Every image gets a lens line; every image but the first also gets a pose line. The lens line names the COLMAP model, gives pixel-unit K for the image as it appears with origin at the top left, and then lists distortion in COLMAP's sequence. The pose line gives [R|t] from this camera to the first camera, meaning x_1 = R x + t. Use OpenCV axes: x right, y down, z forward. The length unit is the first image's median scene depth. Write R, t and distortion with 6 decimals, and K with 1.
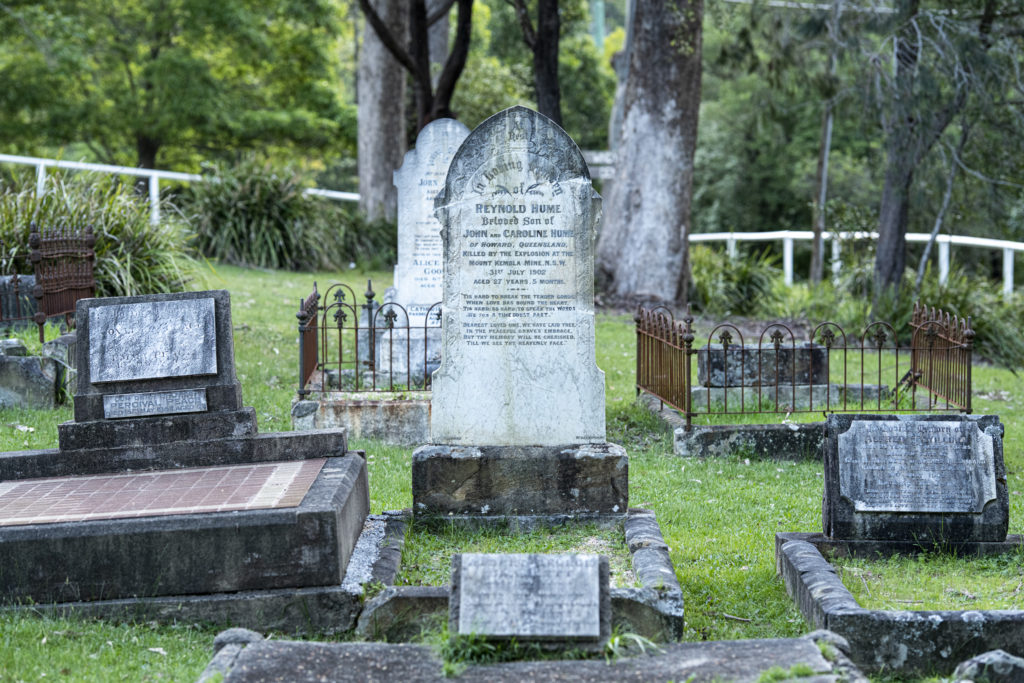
lens RADIAL K [[3102.7, 0, 512.3], [0, 3102.7, 342.7], [0, 0, 1]] dist [0.232920, 0.000000]
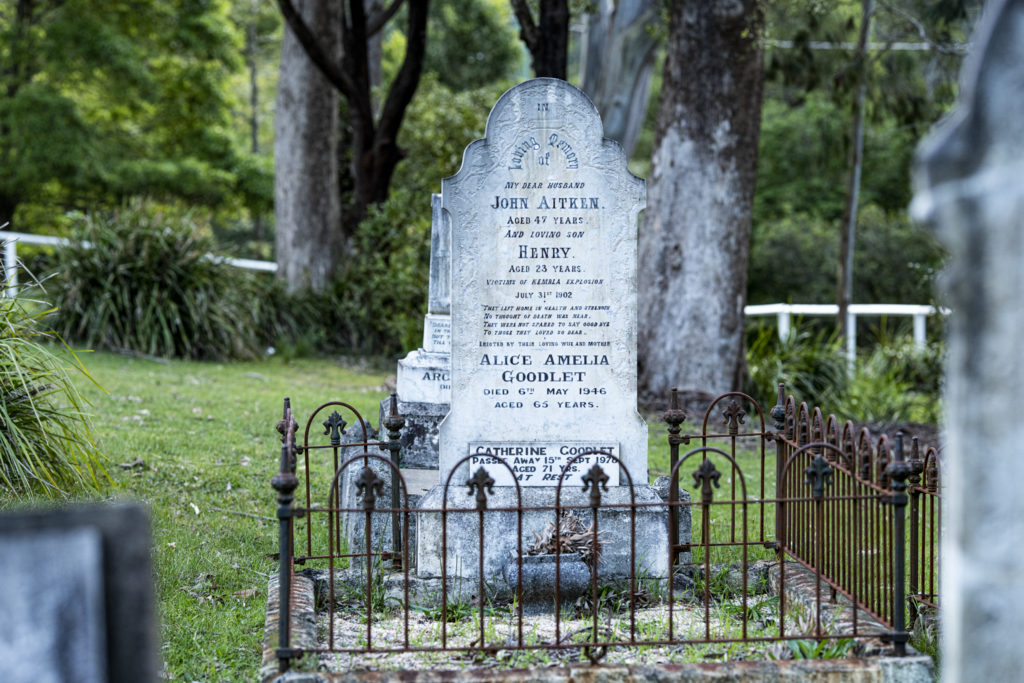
lens RADIAL K [[3102.7, 0, 512.4], [0, 3102.7, 339.7], [0, 0, 1]] dist [0.232920, 0.000000]
pose [[0.999144, -0.004037, 0.041176, -0.025602], [0.005087, 0.999664, -0.025428, -0.008698], [-0.041059, 0.025616, 0.998828, 0.263336]]
